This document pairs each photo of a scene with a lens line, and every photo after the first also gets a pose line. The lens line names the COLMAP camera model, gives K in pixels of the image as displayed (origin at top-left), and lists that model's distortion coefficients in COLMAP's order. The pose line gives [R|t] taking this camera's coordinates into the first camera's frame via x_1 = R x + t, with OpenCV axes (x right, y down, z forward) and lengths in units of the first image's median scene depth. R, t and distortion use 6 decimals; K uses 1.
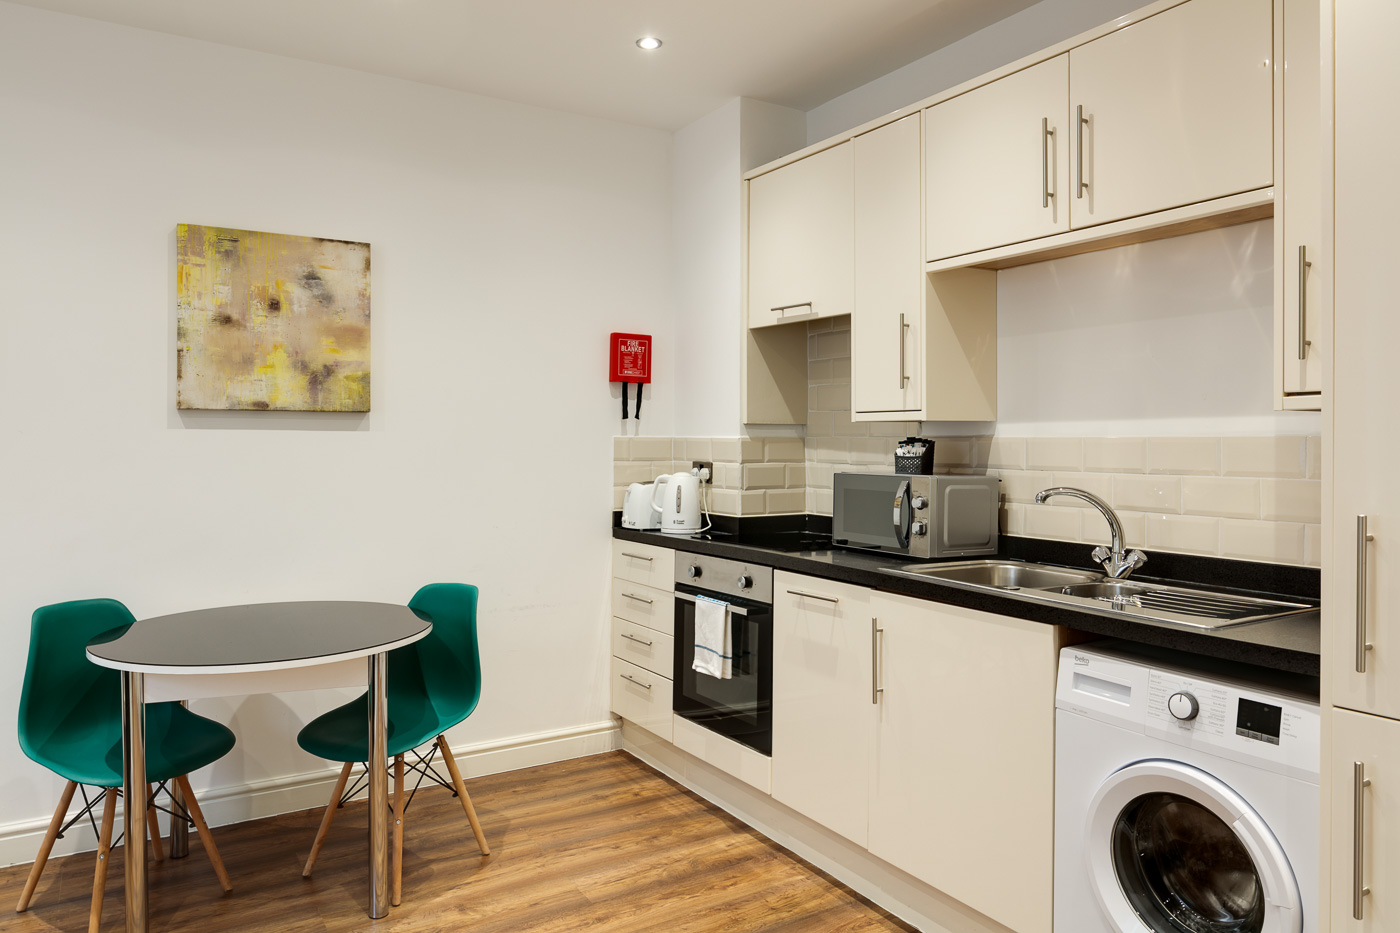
lens RADIAL K [[1024.3, 0, 752.9], [0, 1024.3, 444.5], [0, 0, 1]] dist [-0.005242, -0.002242]
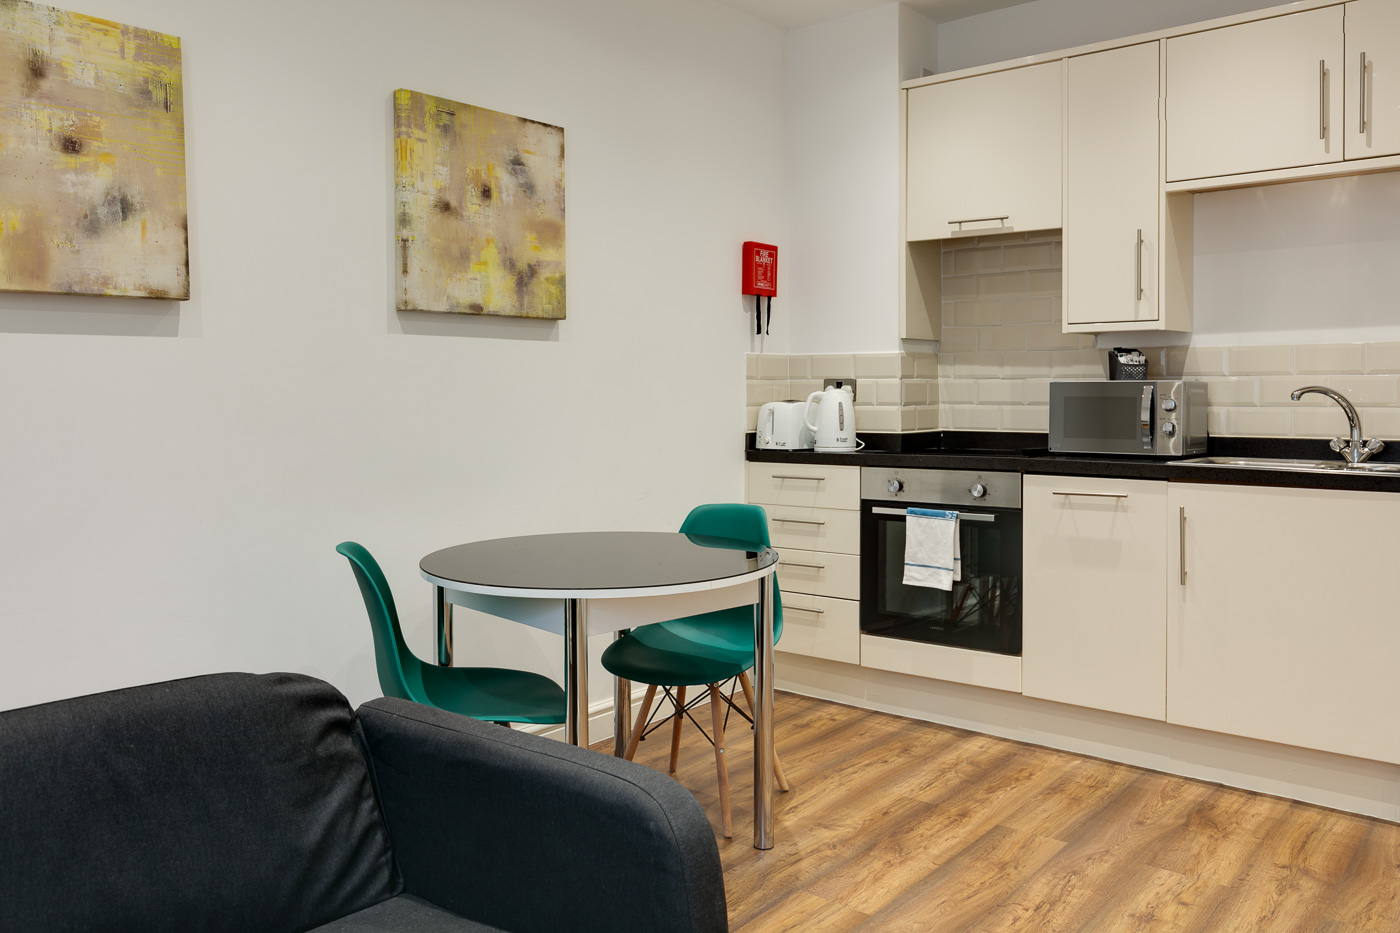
lens RADIAL K [[1177.9, 0, 756.6], [0, 1177.9, 425.3], [0, 0, 1]] dist [0.003409, -0.003546]
pose [[0.937844, -0.018422, 0.346567, -0.600528], [0.010438, 0.999636, 0.024891, 0.037721], [-0.346899, -0.019727, 0.937695, -0.014839]]
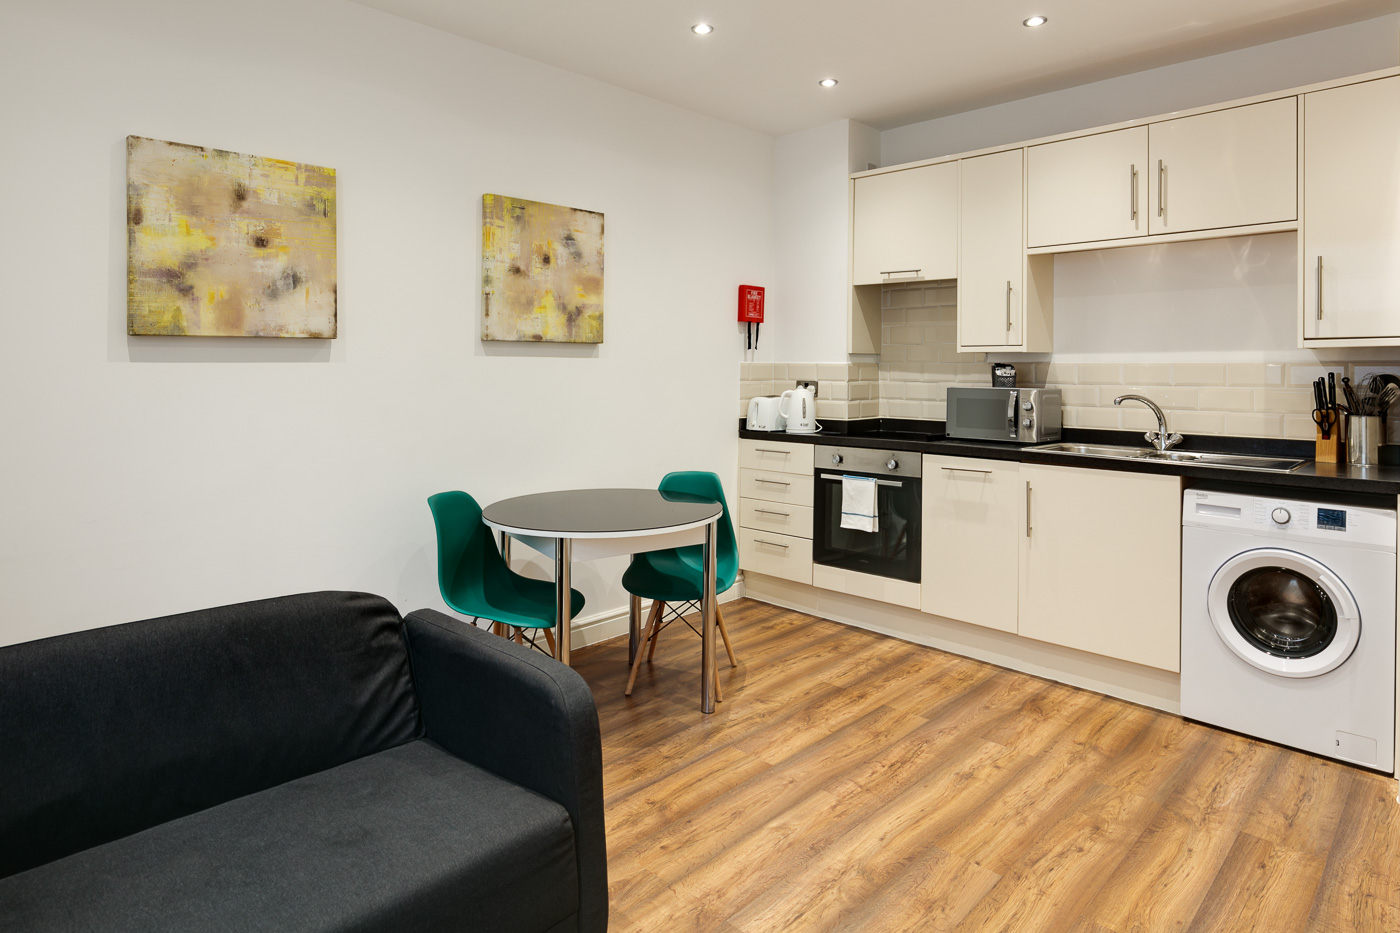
lens RADIAL K [[872.6, 0, 755.6], [0, 872.6, 363.6], [0, 0, 1]] dist [0.000589, -0.001702]
pose [[0.962609, 0.001021, 0.270893, -0.510145], [0.000682, 0.999981, -0.006192, 0.001011], [-0.270894, 0.006145, 0.962589, -0.121351]]
